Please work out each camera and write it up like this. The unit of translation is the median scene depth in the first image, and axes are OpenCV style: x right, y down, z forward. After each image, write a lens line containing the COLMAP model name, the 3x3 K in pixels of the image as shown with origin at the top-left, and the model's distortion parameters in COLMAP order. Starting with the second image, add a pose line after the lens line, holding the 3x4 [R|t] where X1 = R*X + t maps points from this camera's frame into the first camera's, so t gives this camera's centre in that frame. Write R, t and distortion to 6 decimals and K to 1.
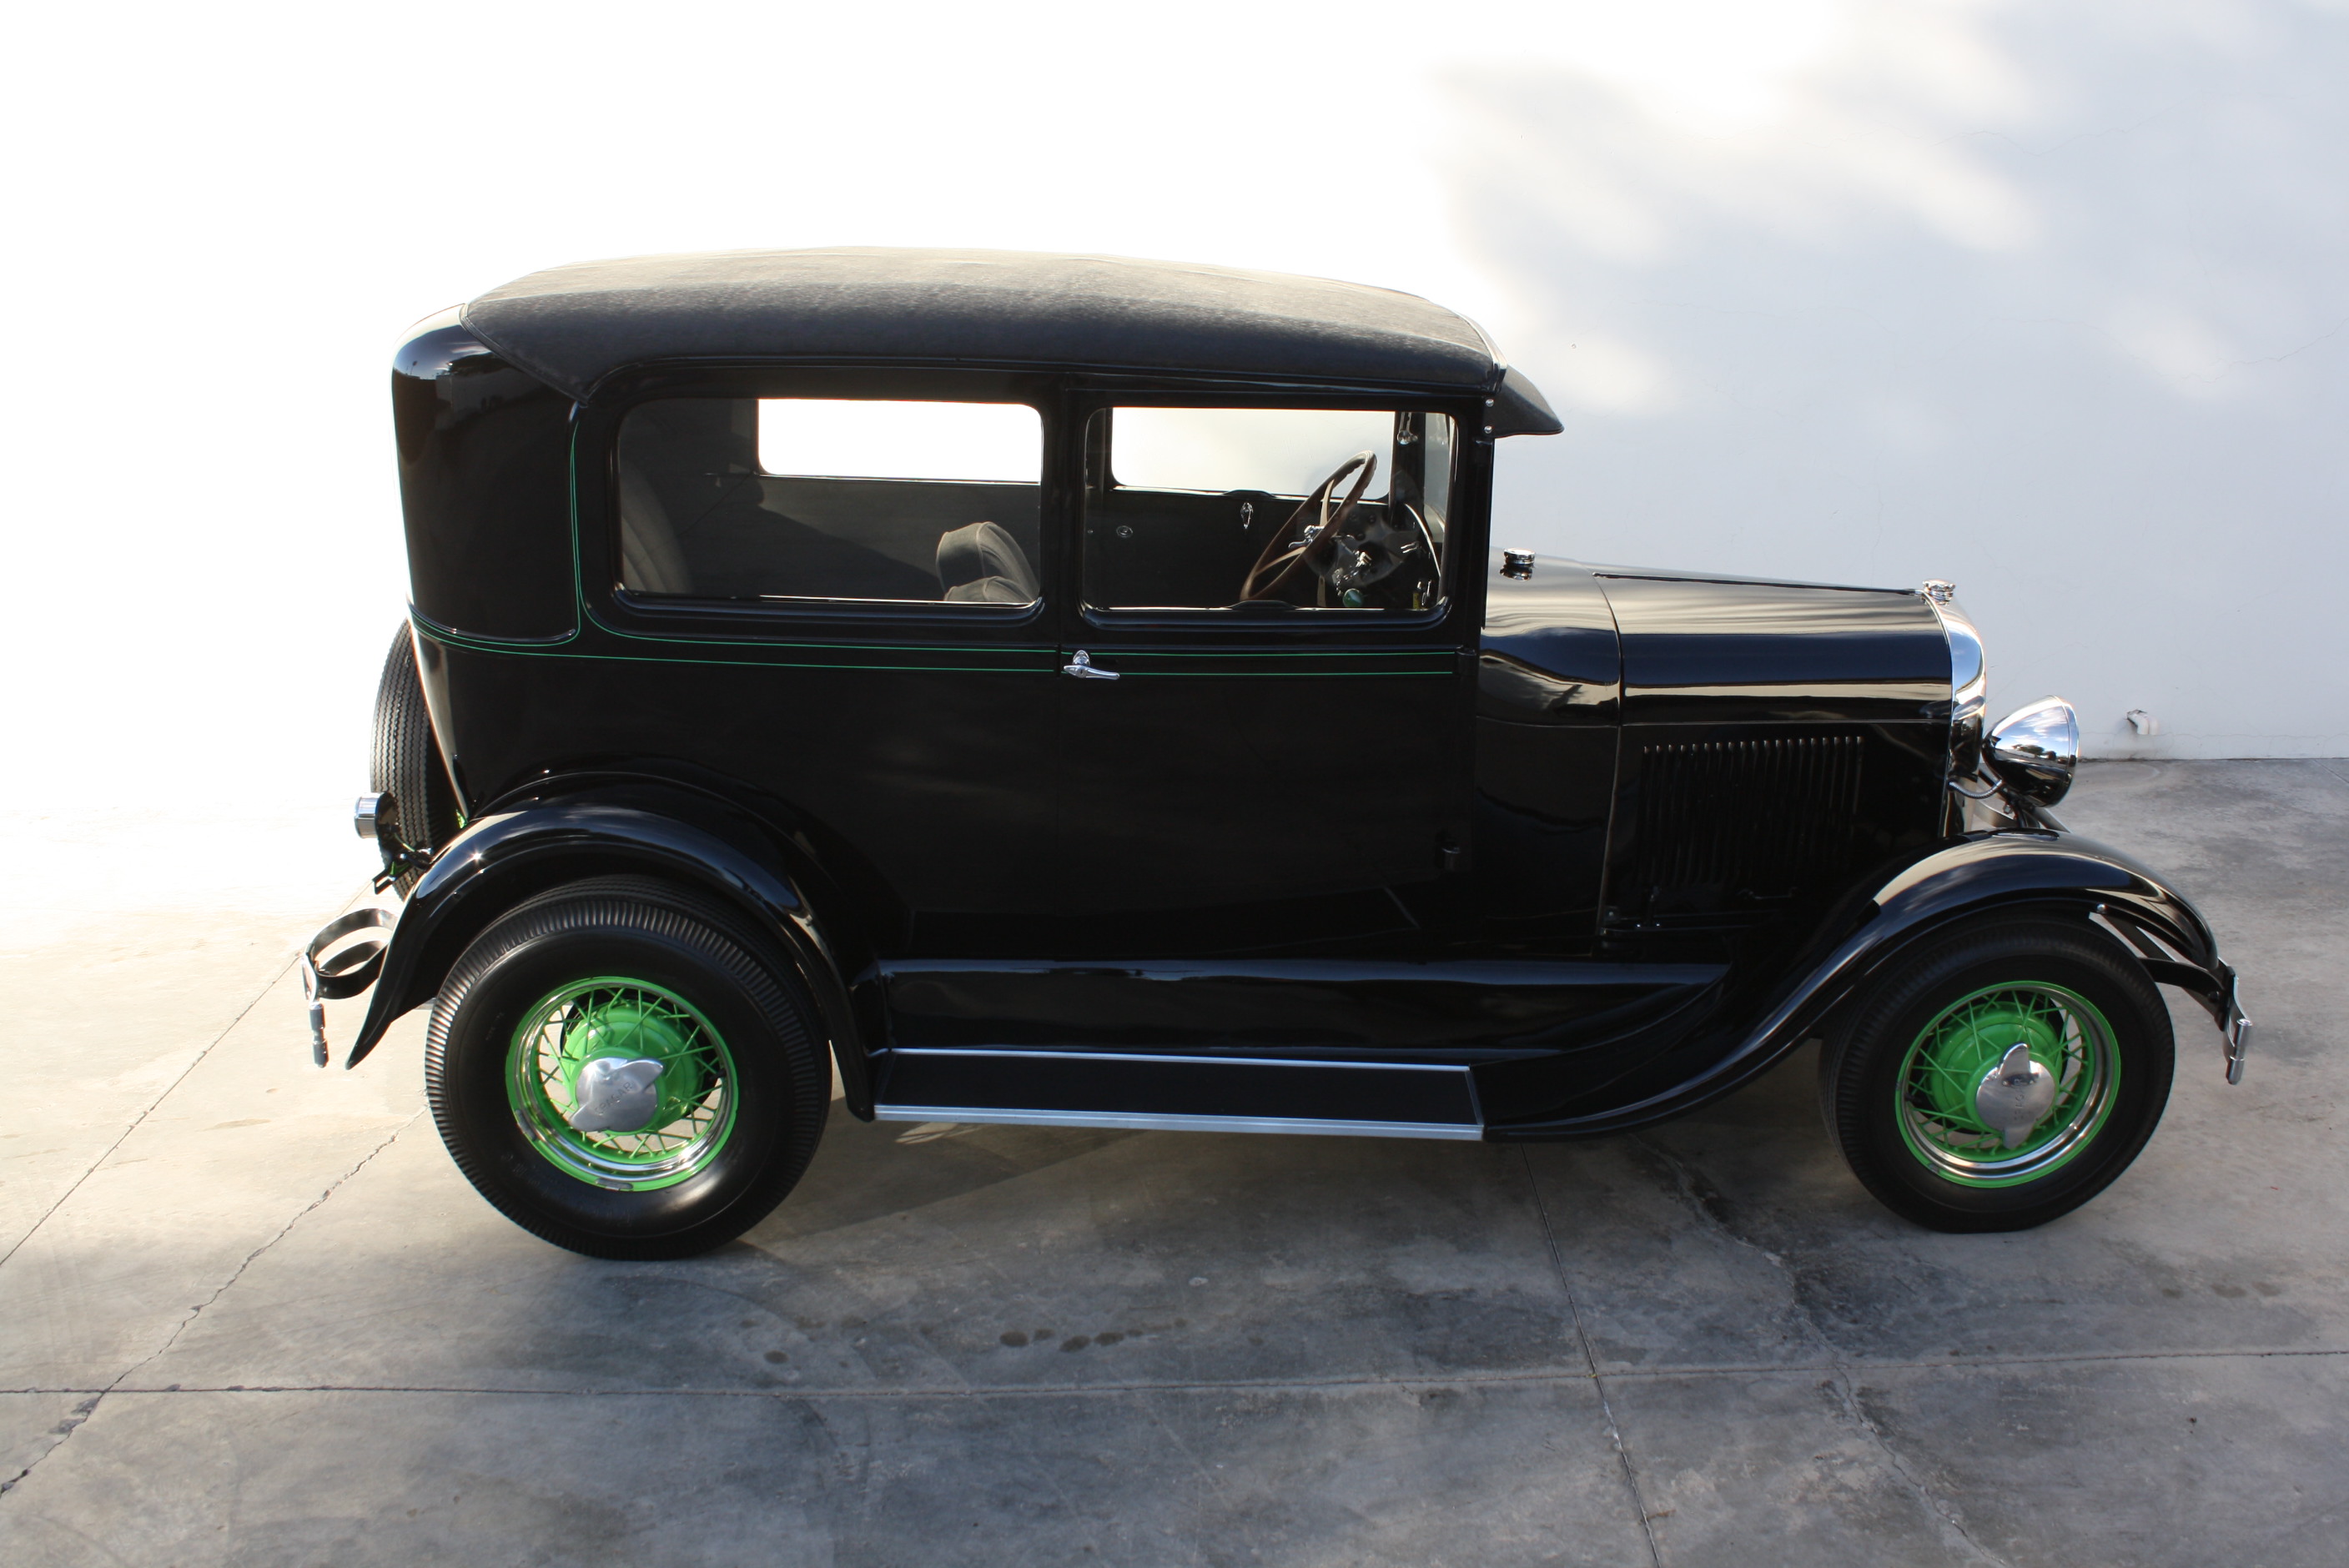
lens RADIAL K [[2154.1, 0, 1180.6], [0, 2154.1, 784.0], [0, 0, 1]] dist [-0.155039, 0.159372]
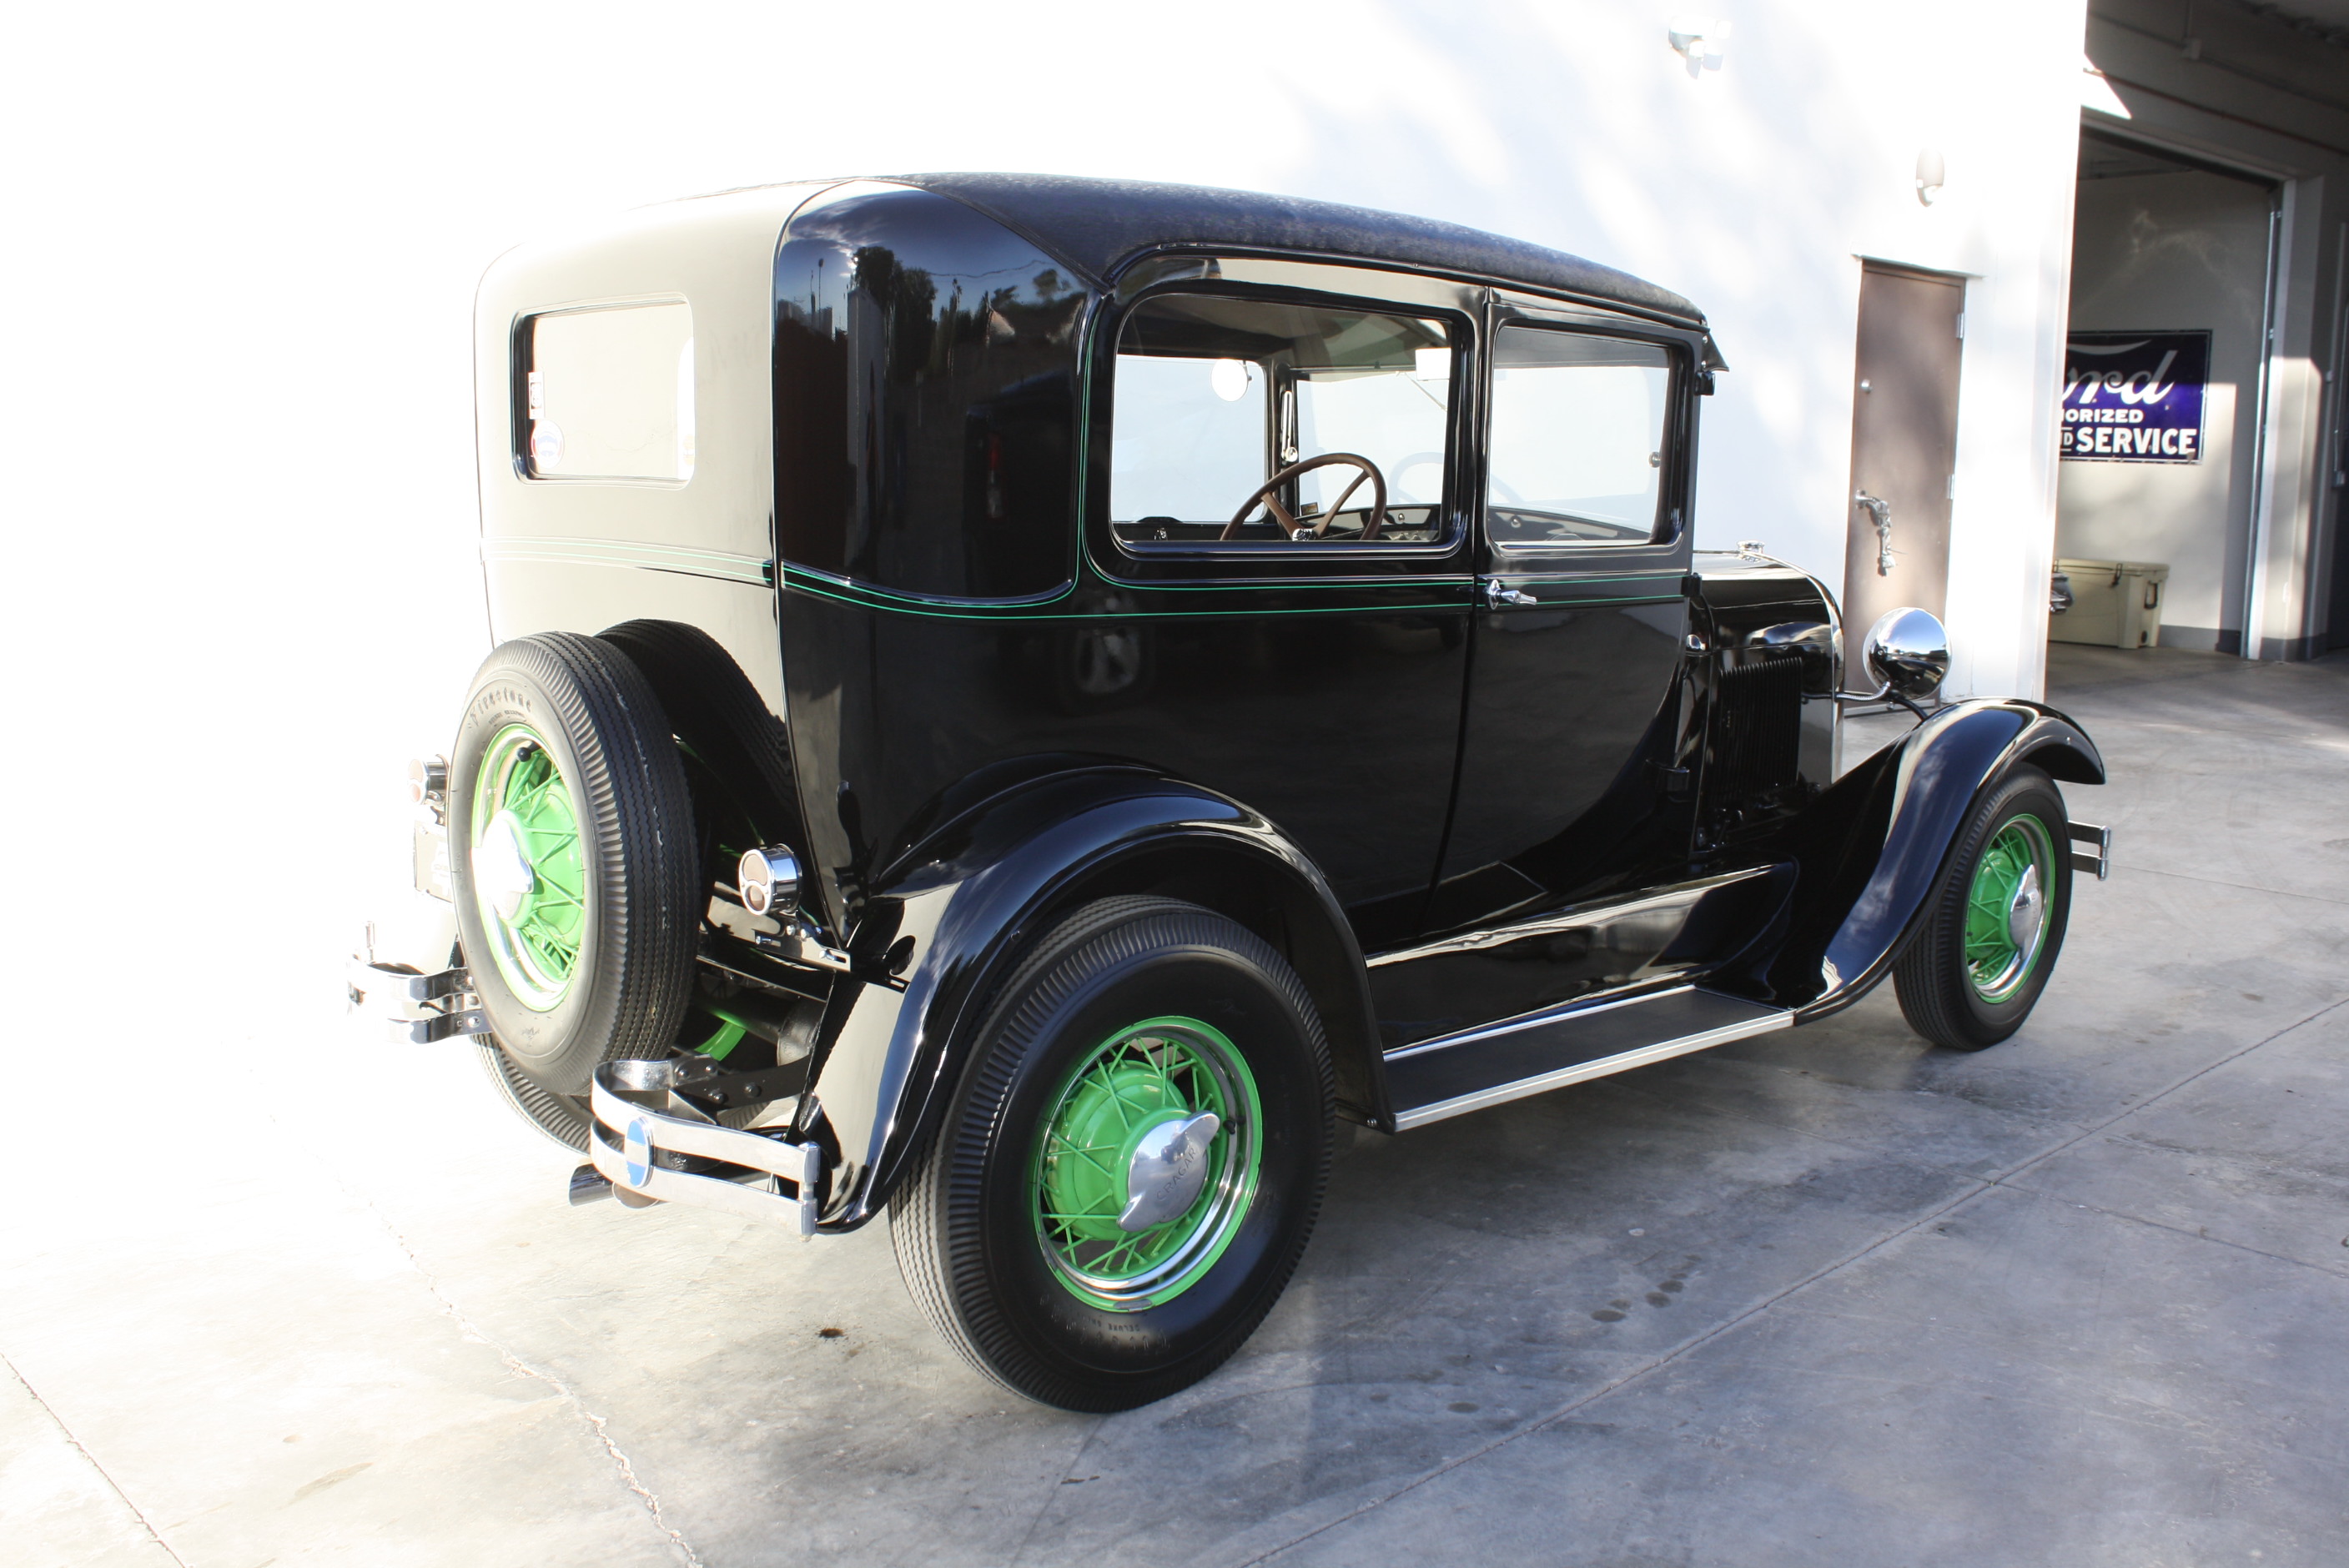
lens RADIAL K [[2202.0, 0, 1177.6], [0, 2202.0, 783.0], [0, 0, 1]] dist [-0.148038, 0.151939]
pose [[0.744310, -0.107162, 0.659180, -0.785554], [0.207445, 0.975315, -0.075681, 0.068810], [-0.634798, 0.193074, 0.748167, 0.369105]]
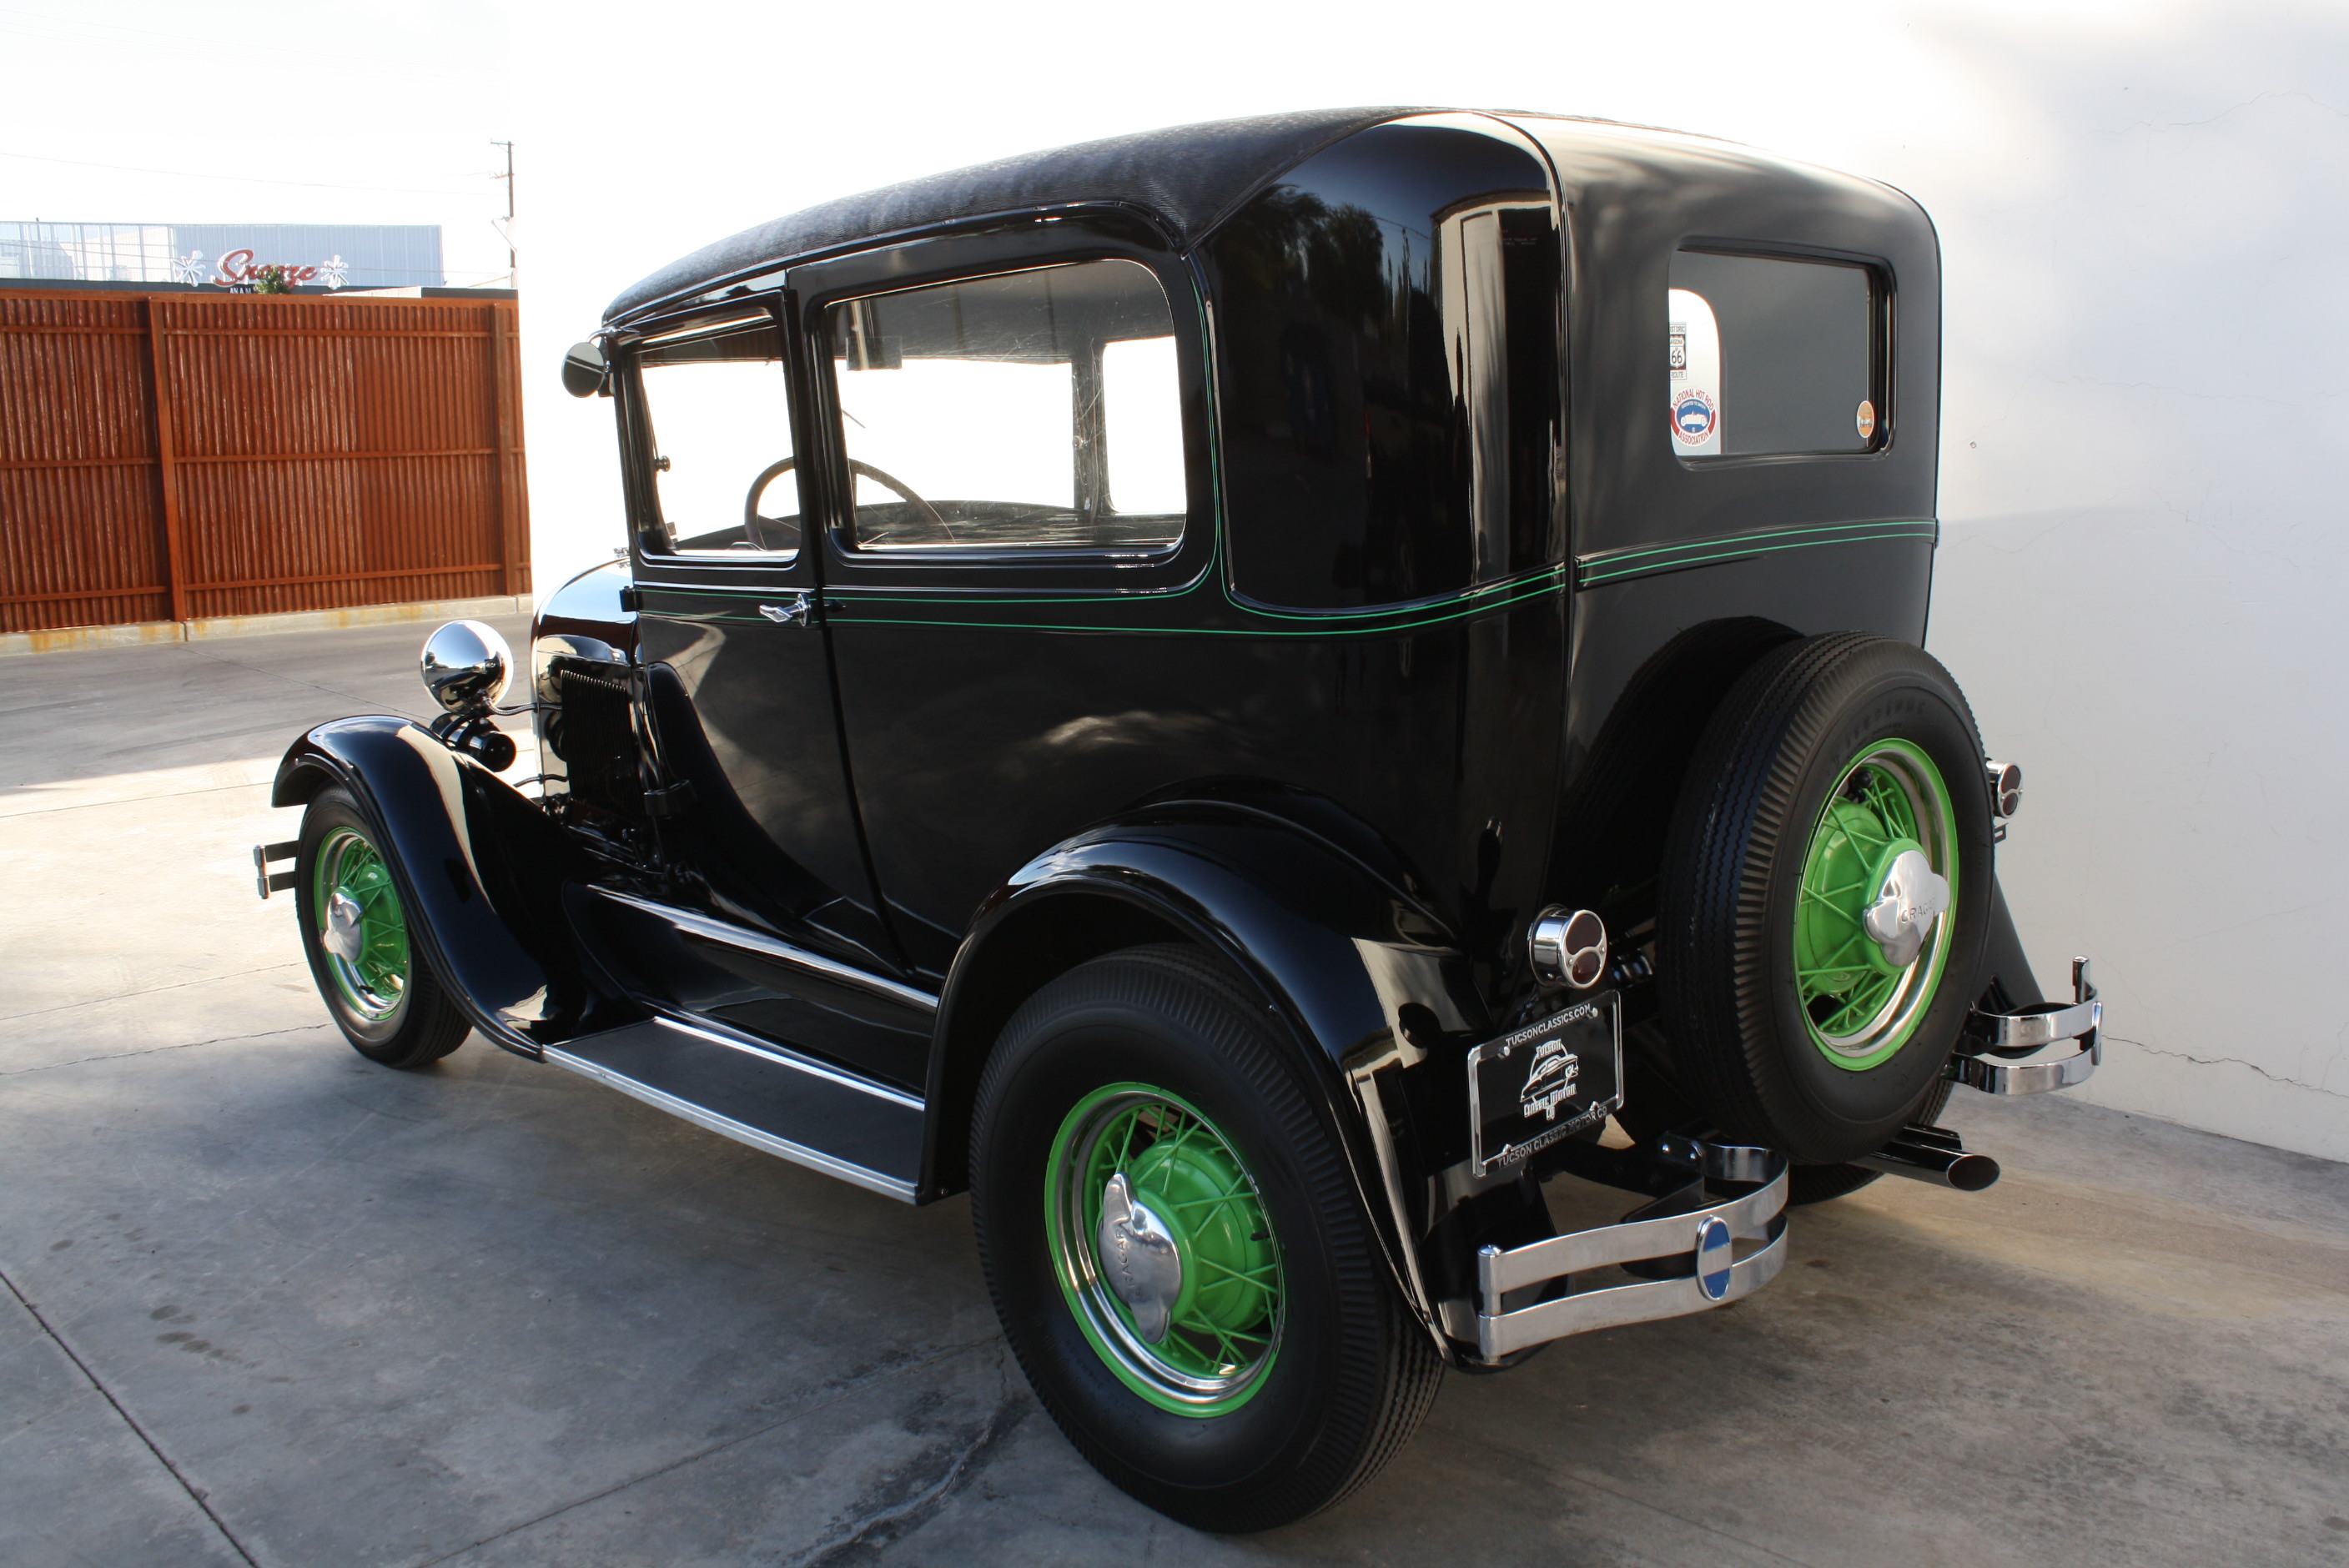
lens RADIAL K [[1993.1, 0, 1181.6], [0, 1993.1, 788.5], [0, 0, 1]] dist [-0.160641, 0.142352]
pose [[0.690133, 0.143392, -0.709335, 0.763361], [-0.226857, 0.973635, -0.023896, -0.038953], [0.687207, 0.177409, 0.704467, 0.662174]]
